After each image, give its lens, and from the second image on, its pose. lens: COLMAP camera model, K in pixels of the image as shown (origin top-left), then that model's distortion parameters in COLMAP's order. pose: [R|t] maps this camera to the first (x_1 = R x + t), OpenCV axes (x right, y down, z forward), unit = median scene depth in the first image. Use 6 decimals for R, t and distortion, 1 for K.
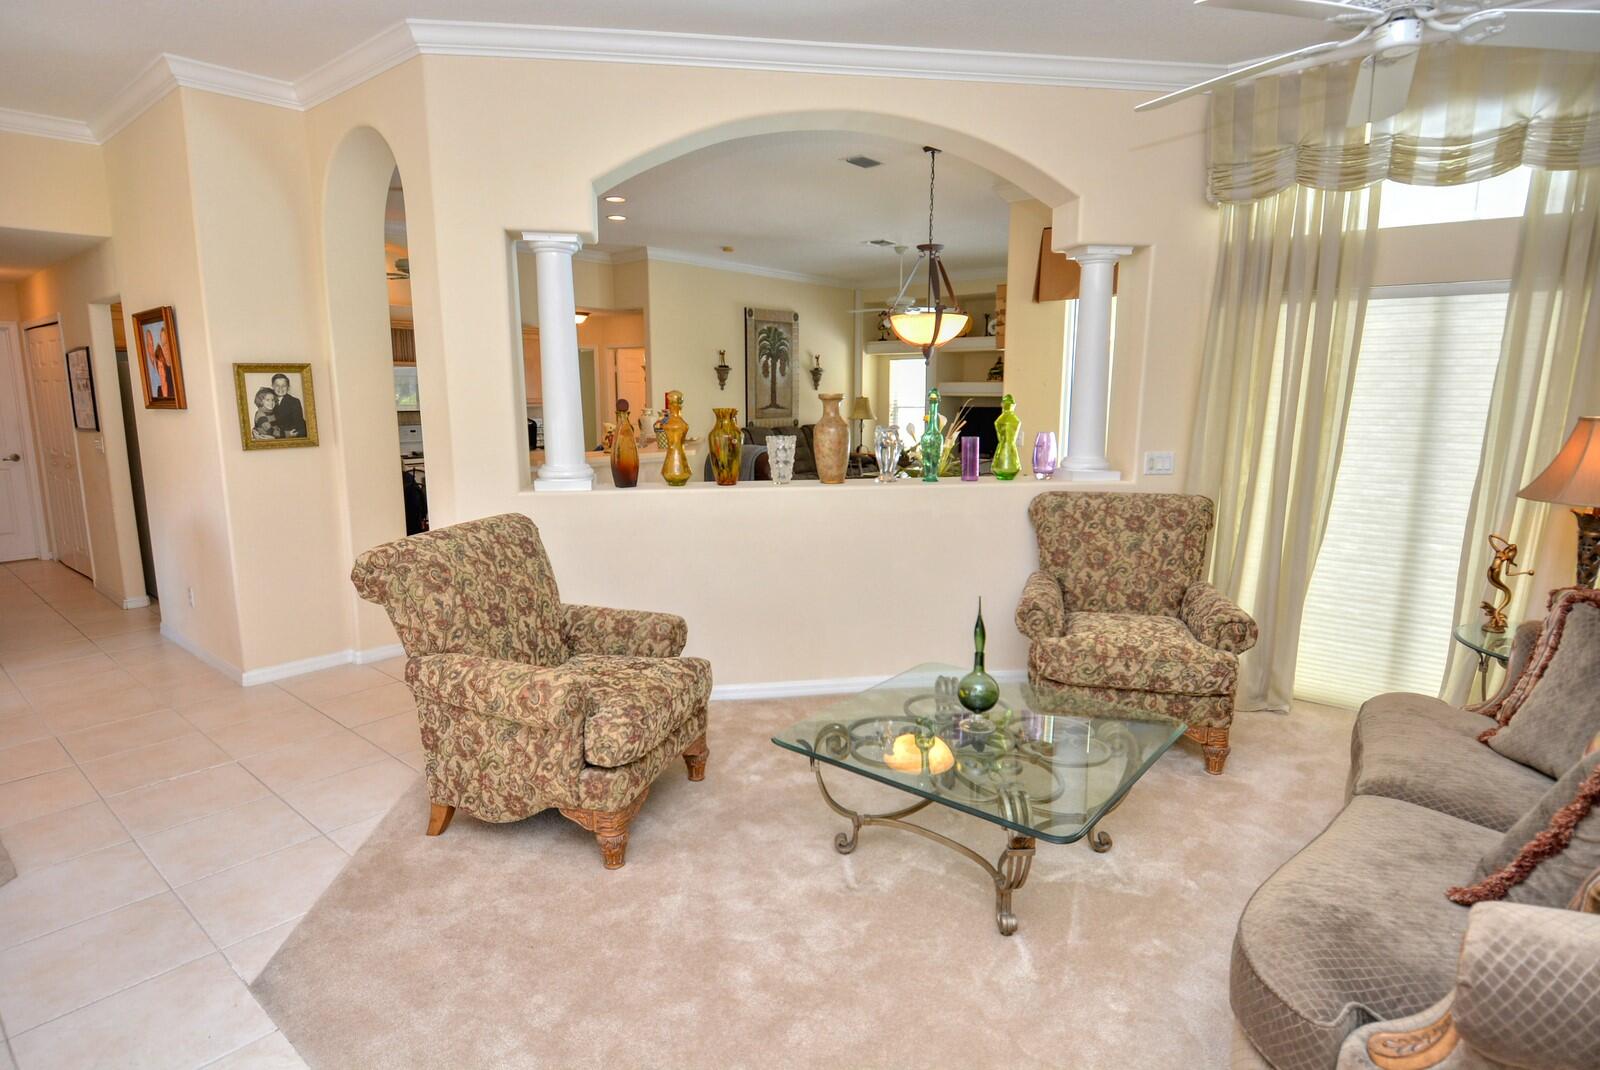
lens RADIAL K [[844.1, 0, 803.6], [0, 844.1, 533.6], [0, 0, 1]] dist [0.016447, -0.024212]
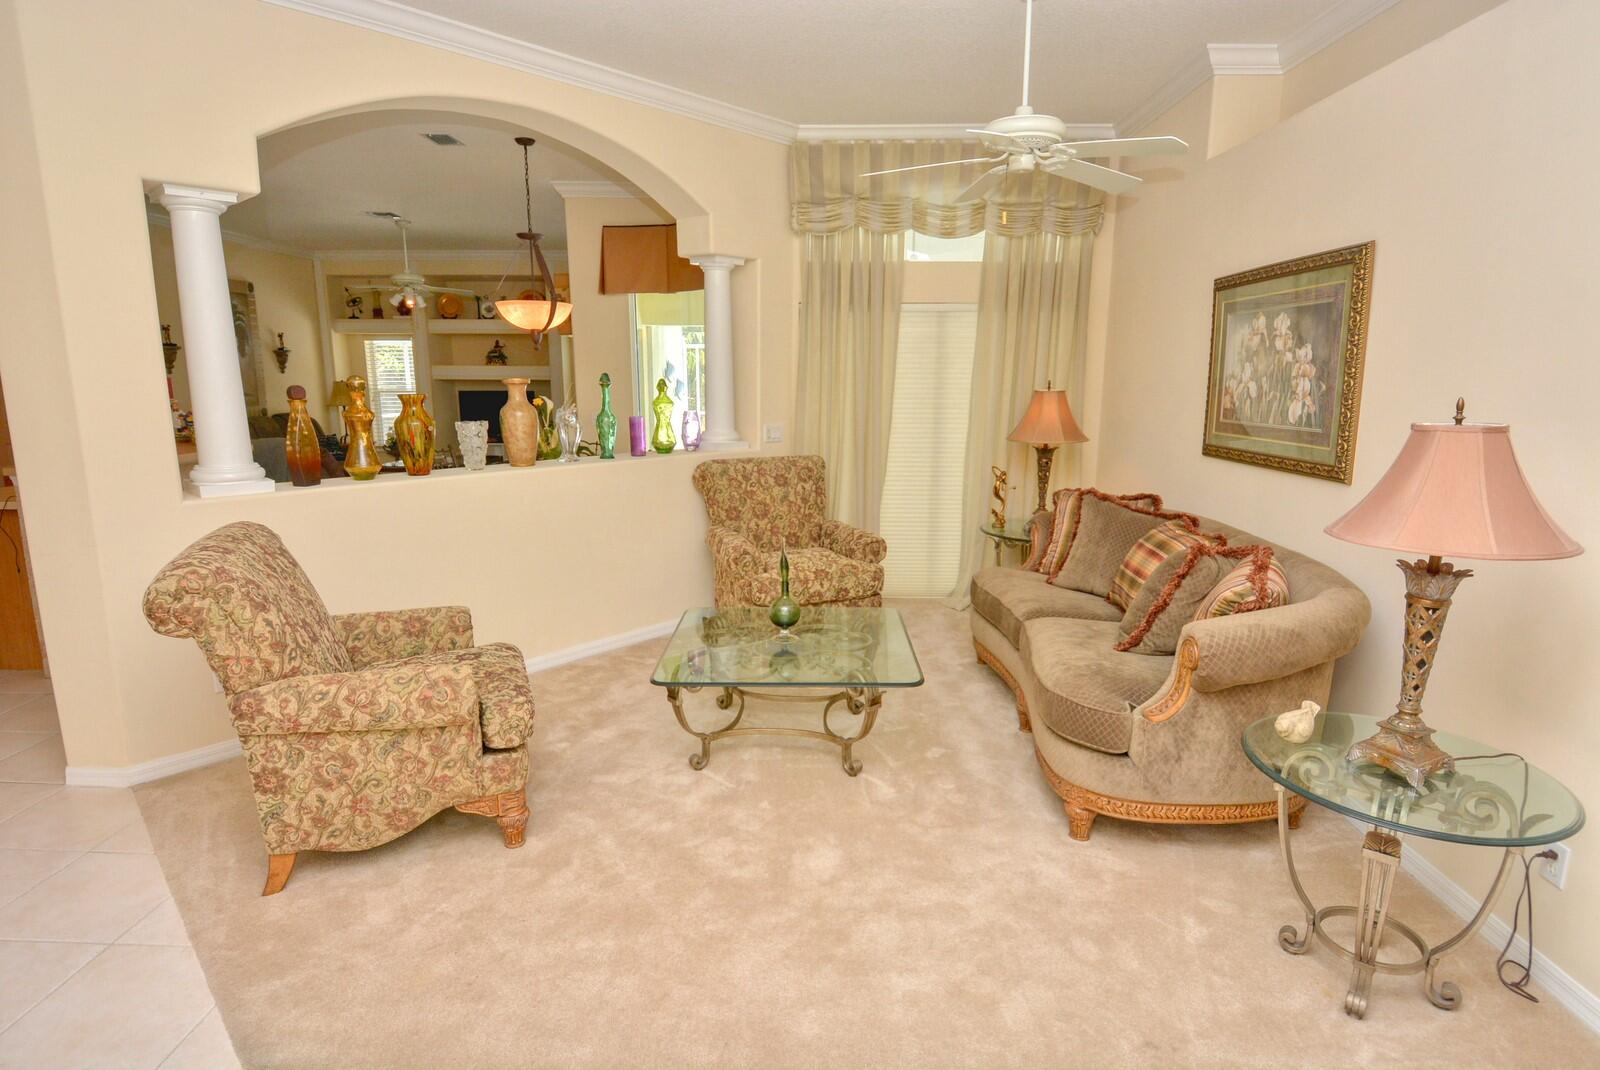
lens RADIAL K [[844.1, 0, 803.6], [0, 844.1, 533.6], [0, 0, 1]] dist [0.016447, -0.024212]
pose [[0.776397, -0.118003, 0.619099, -0.439079], [0.105788, 0.992779, 0.056561, -0.000441], [-0.621302, 0.021579, 0.783274, -0.018576]]
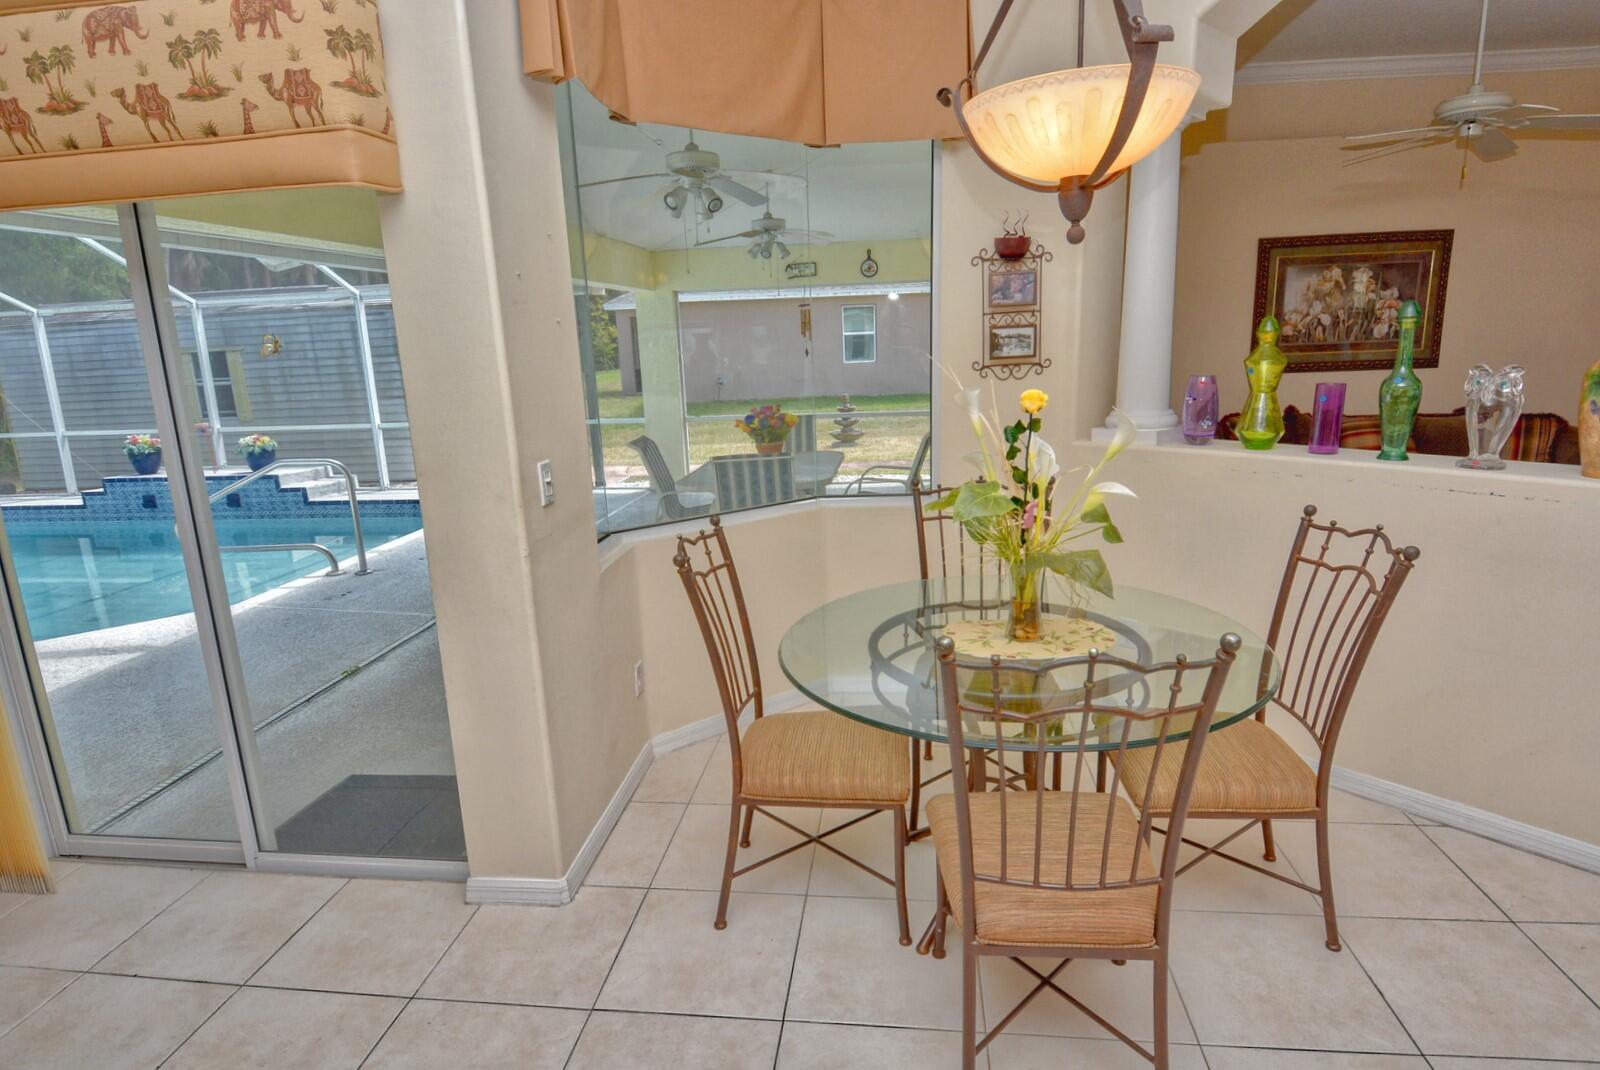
lens RADIAL K [[867.3, 0, 805.3], [0, 867.3, 538.3], [0, 0, 1]] dist [-0.000137, -0.010659]
pose [[-0.541680, -0.174962, 0.822175, -0.174224], [0.177663, 0.932172, 0.315421, -0.359910], [-0.821595, 0.316927, -0.473854, 2.140614]]
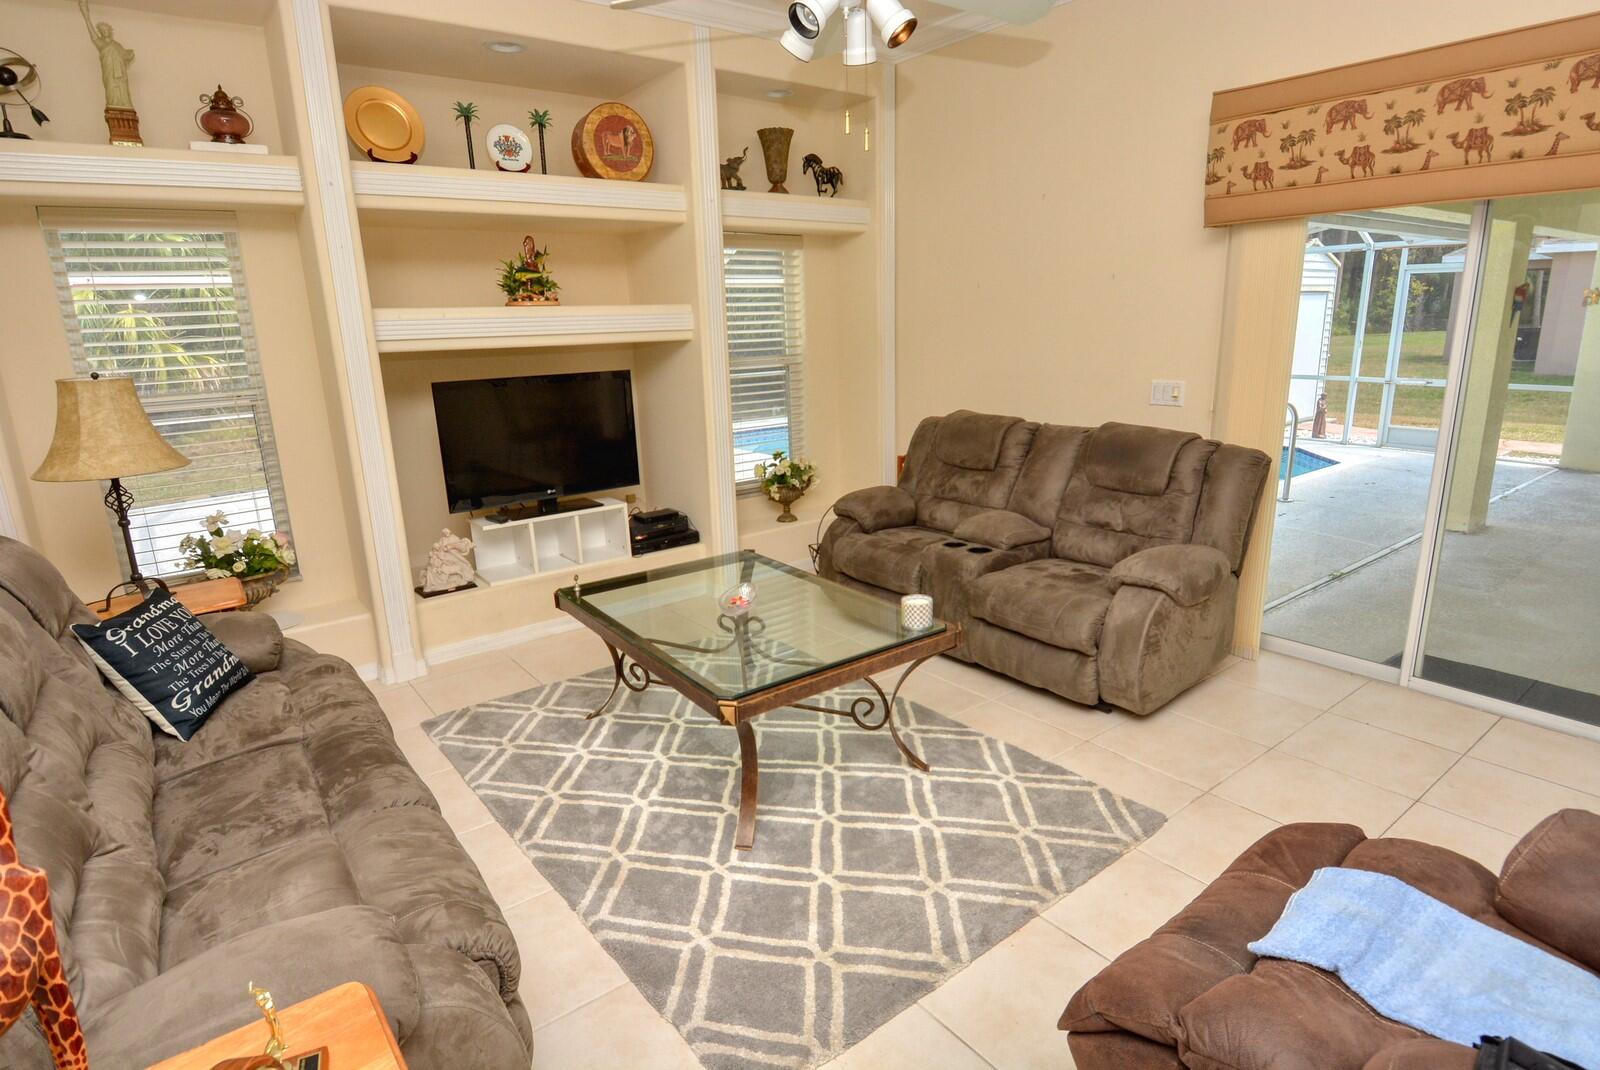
lens RADIAL K [[844.1, 0, 803.6], [0, 844.1, 533.6], [0, 0, 1]] dist [0.016447, -0.024212]
pose [[0.218675, -0.249944, 0.943244, -0.399183], [0.193987, 0.958480, 0.209009, -0.462338], [-0.956321, 0.137272, 0.258082, 2.682335]]
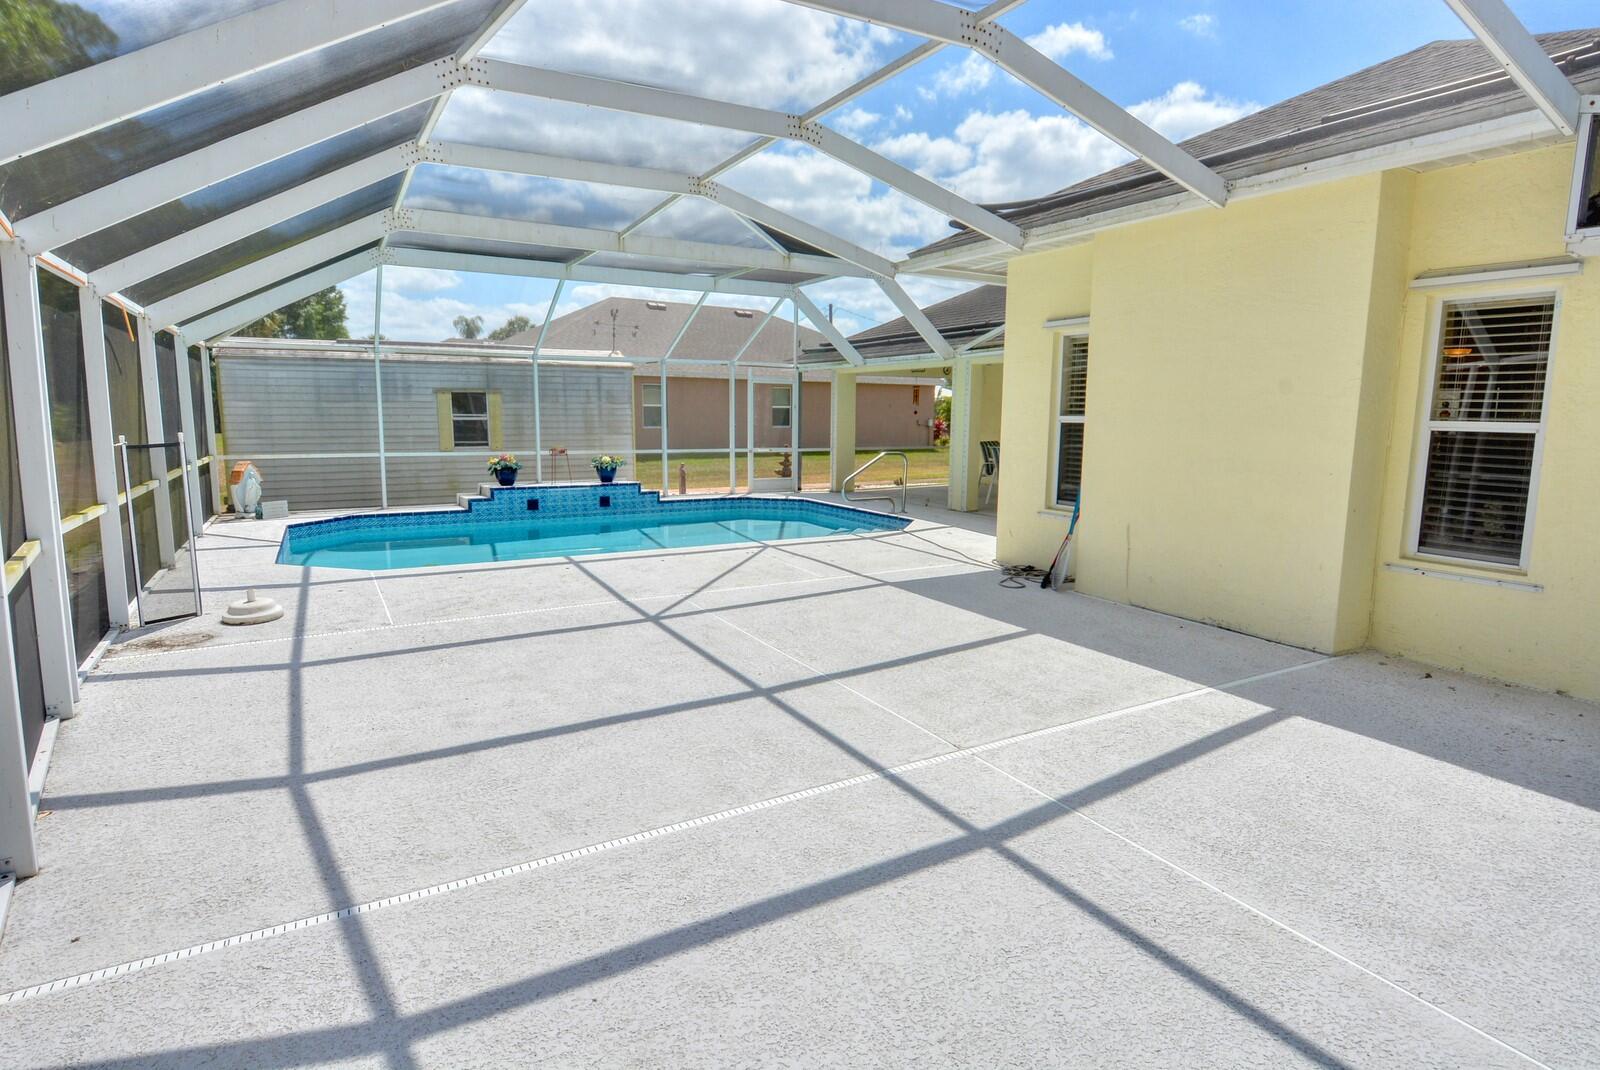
lens RADIAL K [[844.1, 0, 803.6], [0, 844.1, 533.6], [0, 0, 1]] dist [0.016447, -0.024212]
pose [[-0.939808, -0.060541, 0.336298, 1.112758], [0.046510, 0.952356, 0.301421, -0.895688], [-0.338524, 0.298919, -0.892216, 5.533657]]
